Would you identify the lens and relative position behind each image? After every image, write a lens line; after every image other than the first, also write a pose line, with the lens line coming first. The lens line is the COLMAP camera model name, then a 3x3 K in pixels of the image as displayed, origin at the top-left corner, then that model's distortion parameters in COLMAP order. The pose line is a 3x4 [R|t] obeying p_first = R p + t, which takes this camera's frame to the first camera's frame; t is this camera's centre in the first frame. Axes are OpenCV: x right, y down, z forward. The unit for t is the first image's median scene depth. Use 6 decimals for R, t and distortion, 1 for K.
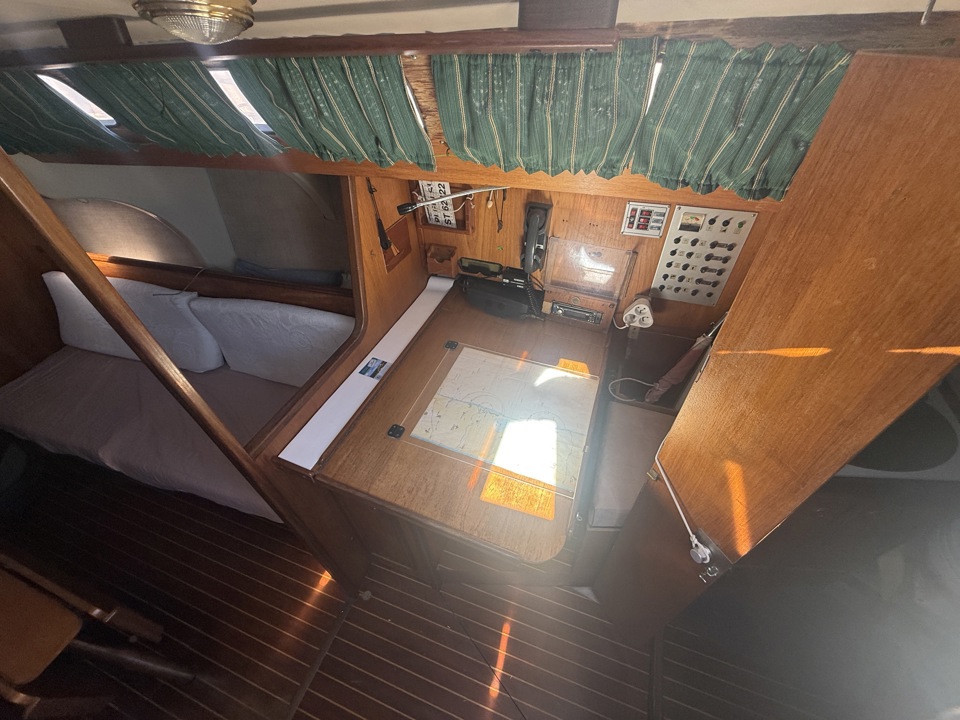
lens RADIAL K [[381.5, 0, 478.9], [0, 381.5, 357.1], [0, 0, 1]] dist [0.000652, 0.000054]
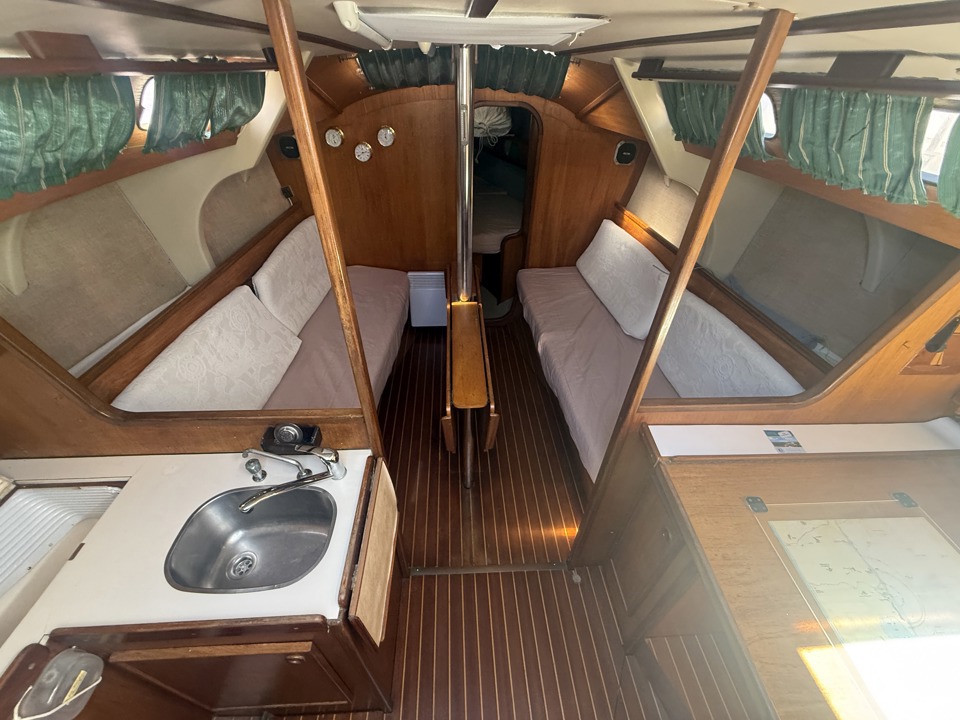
lens RADIAL K [[382.8, 0, 478.3], [0, 382.8, 359.2], [0, 0, 1]] dist [0.000312, -0.000112]
pose [[0.389820, 0.610748, -0.689222, -0.050874], [-0.648470, 0.713458, 0.265453, 0.113306], [0.653856, 0.343461, 0.674172, -0.115882]]
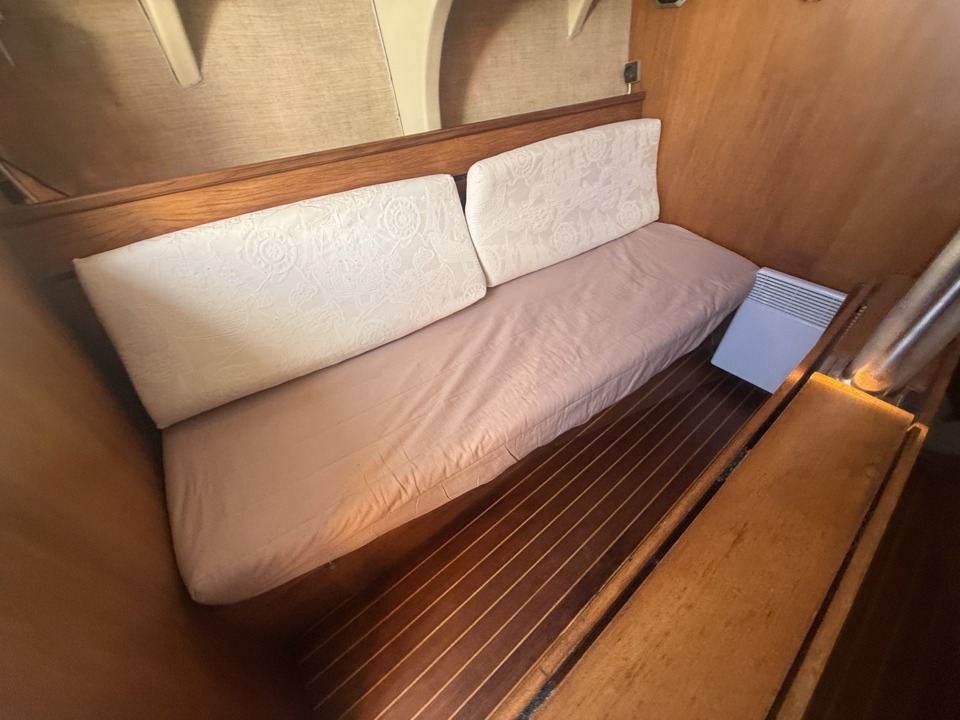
lens RADIAL K [[385.6, 0, 480.5], [0, 385.6, 357.7], [0, 0, 1]] dist [-0.000098, 0.000102]
pose [[-0.507008, 0.607929, -0.611036, -0.790346], [-0.543579, 0.324648, 0.774032, 0.271887], [0.668928, 0.724587, 0.165858, 0.397174]]
